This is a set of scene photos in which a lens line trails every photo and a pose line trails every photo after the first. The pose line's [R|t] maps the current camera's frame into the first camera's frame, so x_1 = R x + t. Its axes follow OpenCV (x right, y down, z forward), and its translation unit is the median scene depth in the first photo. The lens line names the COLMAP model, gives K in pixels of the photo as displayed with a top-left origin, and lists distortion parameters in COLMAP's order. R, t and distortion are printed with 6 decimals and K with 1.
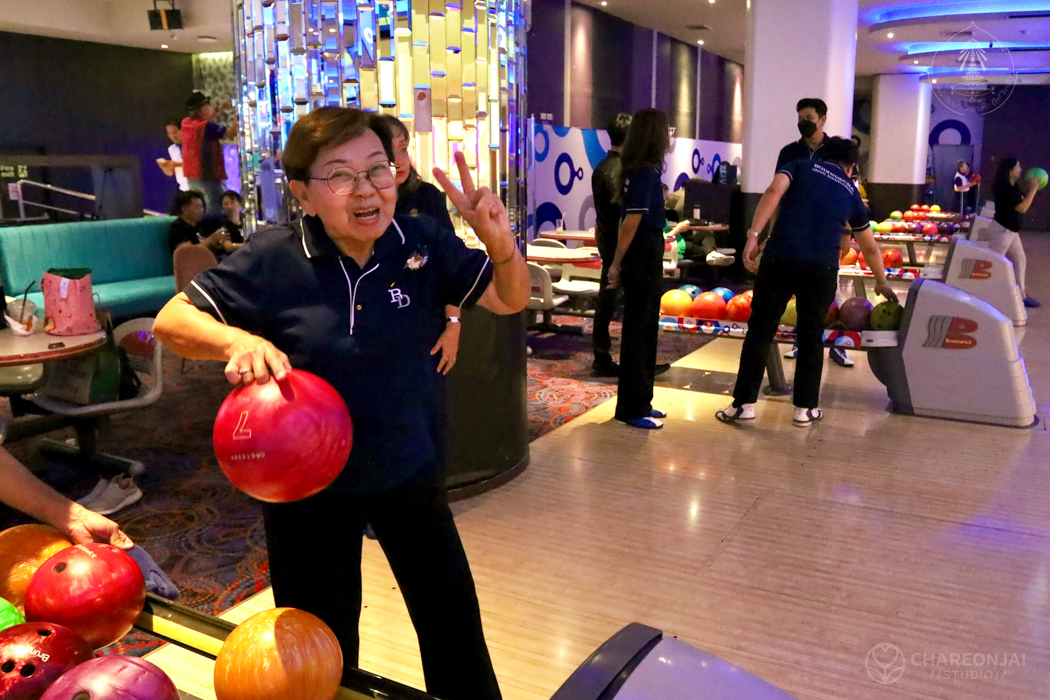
lens RADIAL K [[791.6, 0, 525.6], [0, 791.6, 316.5], [0, 0, 1]] dist [-0.039705, 0.001495]
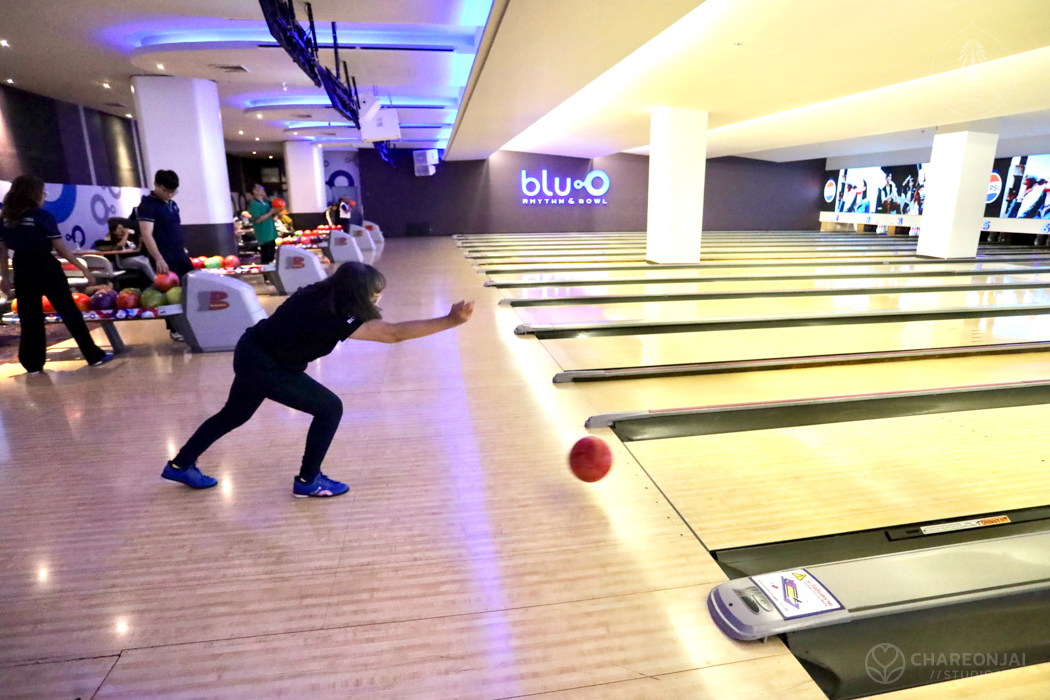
lens RADIAL K [[573.8, 0, 527.8], [0, 573.8, 349.5], [0, 0, 1]] dist [-0.077909, 0.036231]
pose [[0.825621, -0.162088, 0.540442, 0.384021], [0.127694, 0.986673, 0.100847, 0.079089], [-0.549586, -0.014250, 0.835315, -0.345409]]
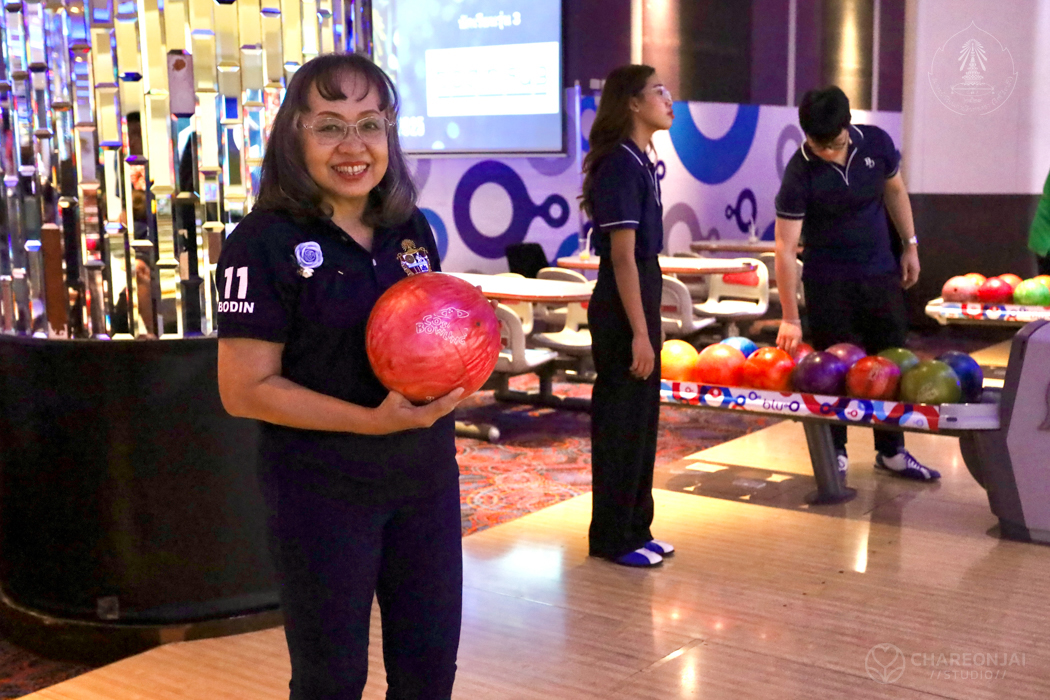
lens RADIAL K [[1257.9, 0, 561.8], [0, 1257.9, 353.3], [0, 0, 1]] dist [0.011910, 0.001730]
pose [[0.984467, 0.003528, -0.175535, 0.277889], [-0.010472, 0.999198, -0.038646, 0.018229], [0.175258, 0.039884, 0.983714, -0.045706]]
